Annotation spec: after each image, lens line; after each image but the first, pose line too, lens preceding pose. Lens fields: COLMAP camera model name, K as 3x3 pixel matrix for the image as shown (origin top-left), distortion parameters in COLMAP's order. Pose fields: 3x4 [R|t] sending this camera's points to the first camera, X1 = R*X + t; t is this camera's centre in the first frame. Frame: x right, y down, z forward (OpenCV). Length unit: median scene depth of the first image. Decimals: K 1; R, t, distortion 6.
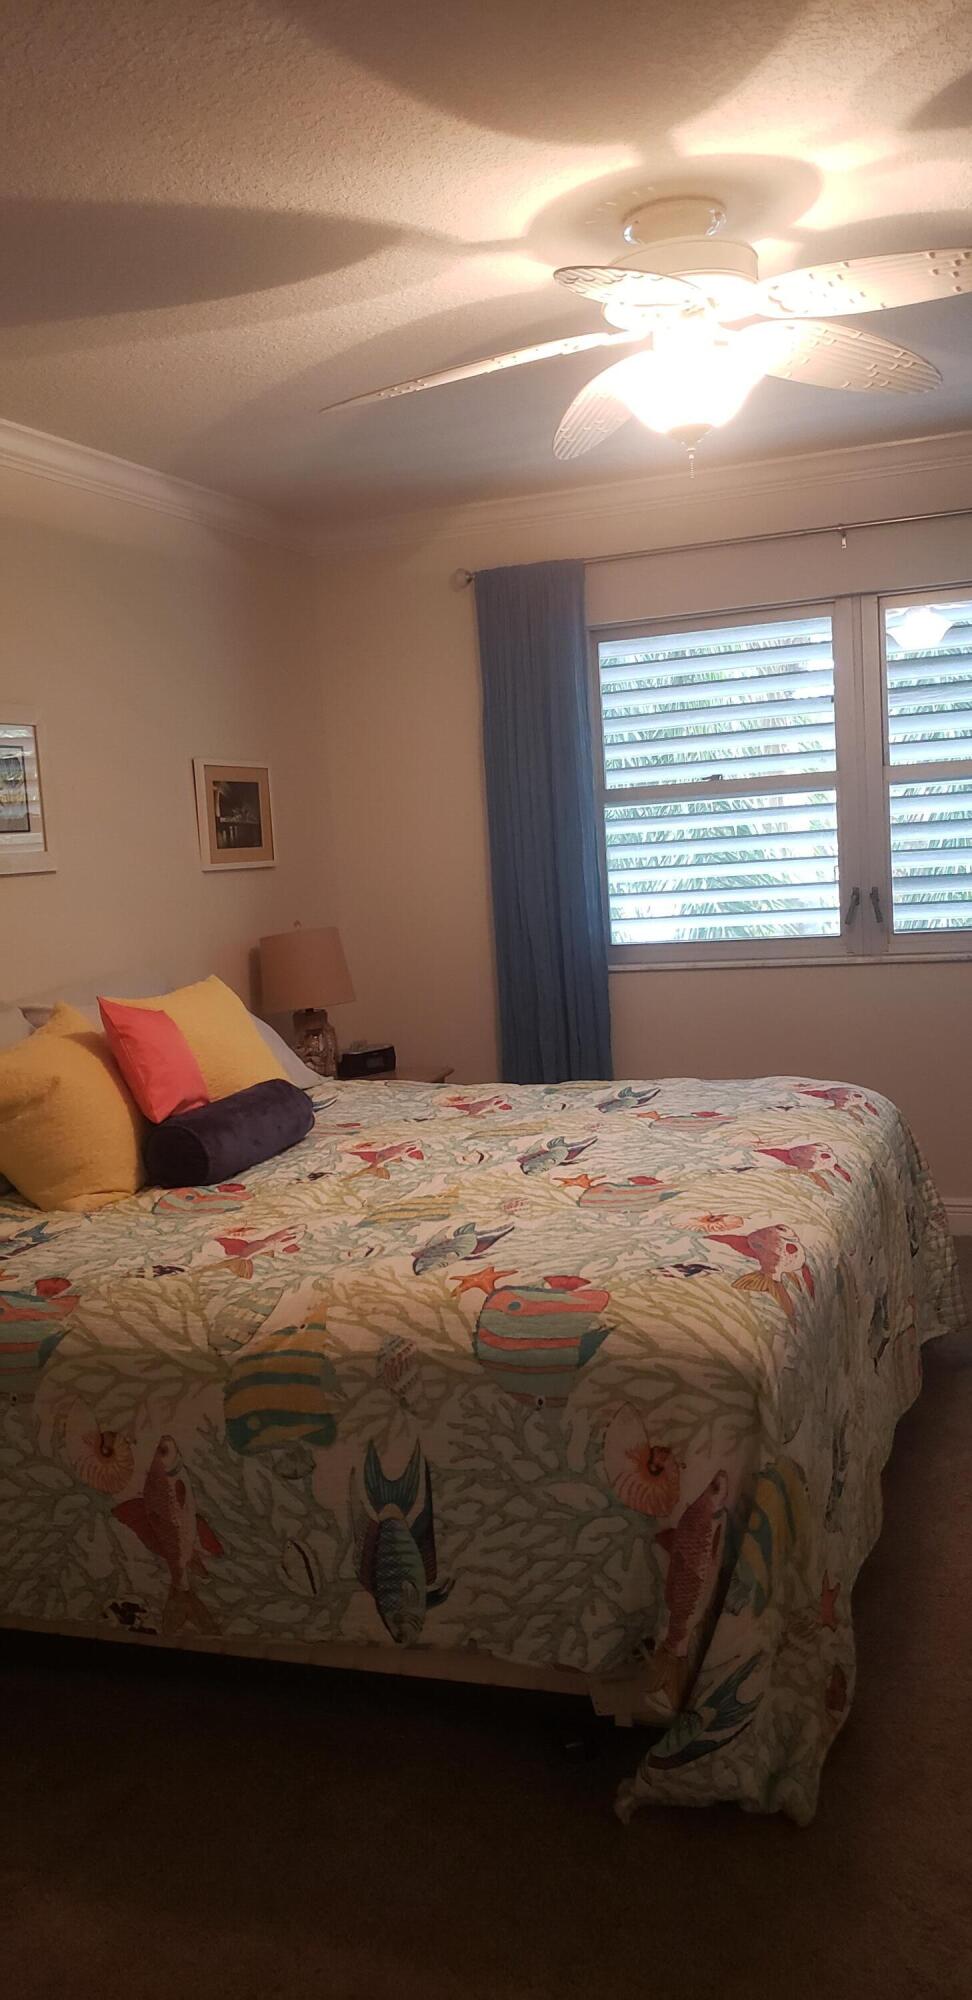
lens RADIAL K [[1525.6, 0, 484.1], [0, 1525.6, 1001.3], [0, 0, 1]] dist [0.024417, -0.004114]
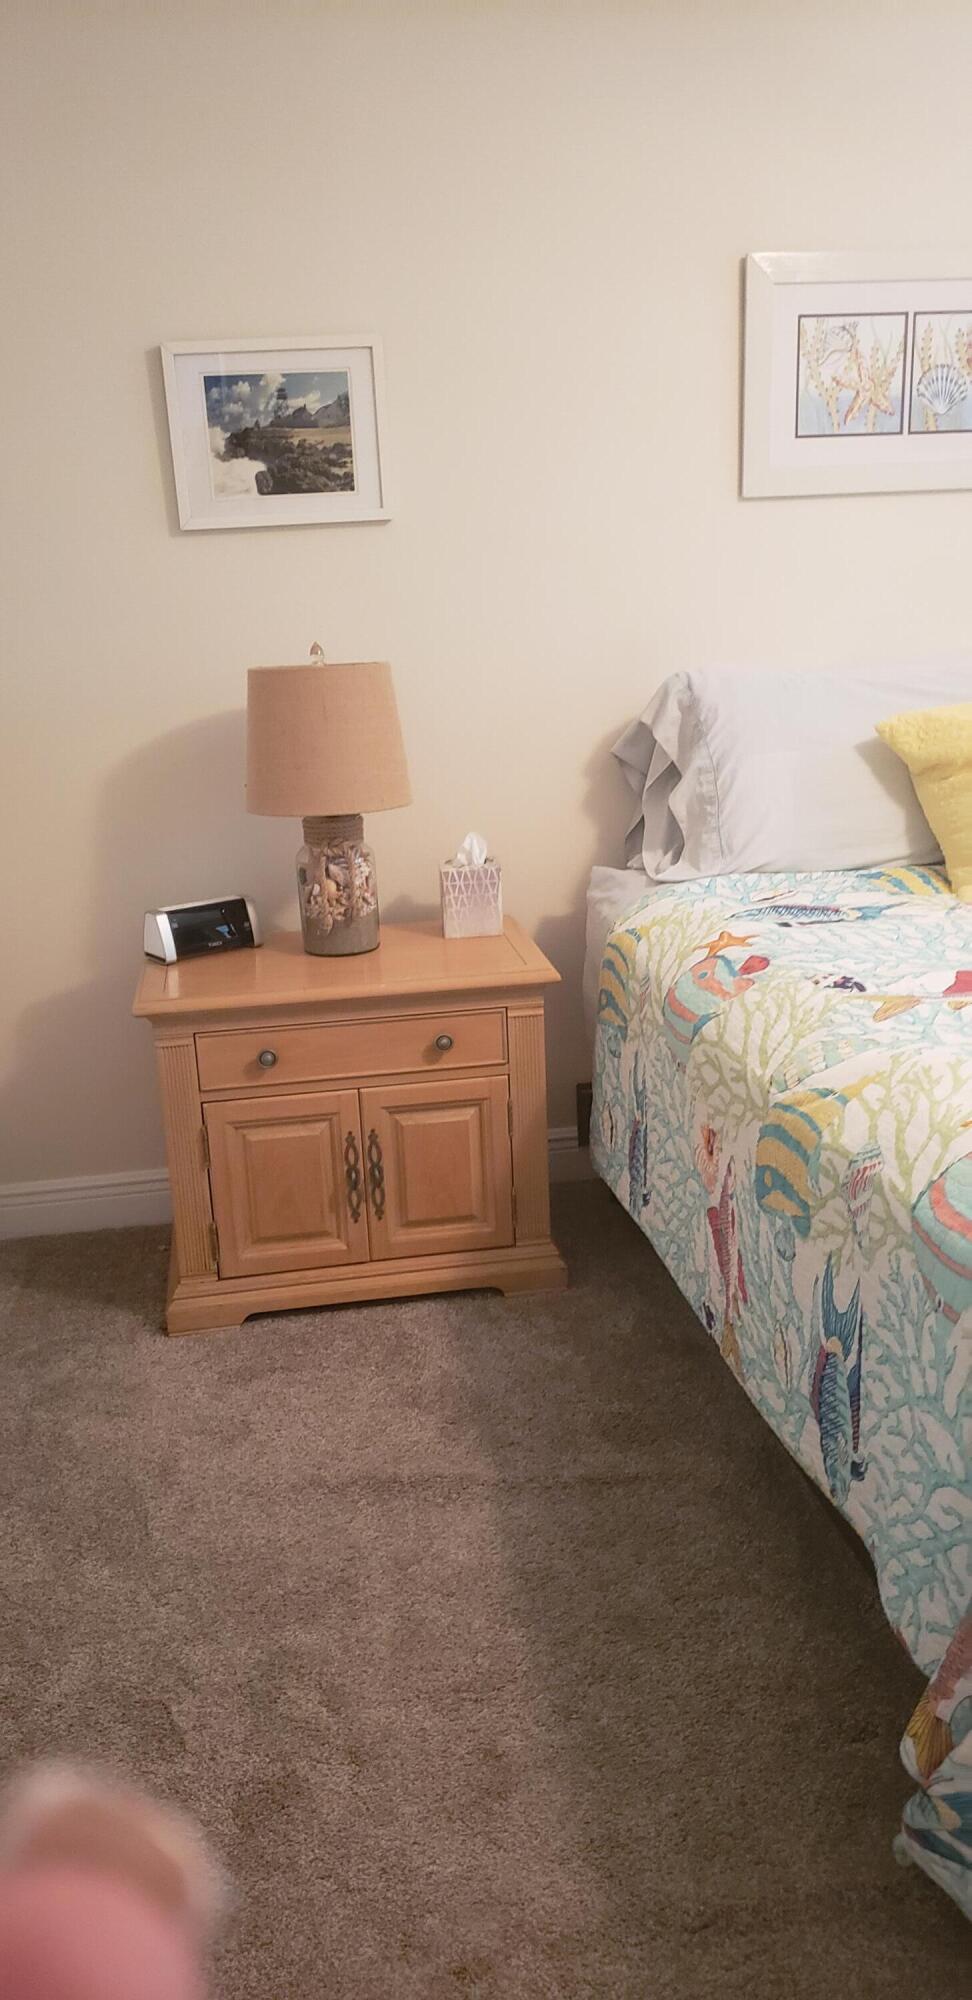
lens RADIAL K [[1525.6, 0, 485.0], [0, 1525.6, 1002.5], [0, 0, 1]] dist [0.024417, -0.004114]
pose [[0.460170, 0.294056, -0.837720, 0.439714], [-0.069958, 0.952634, 0.295964, -0.054842], [0.885070, -0.077589, 0.458945, 0.461493]]
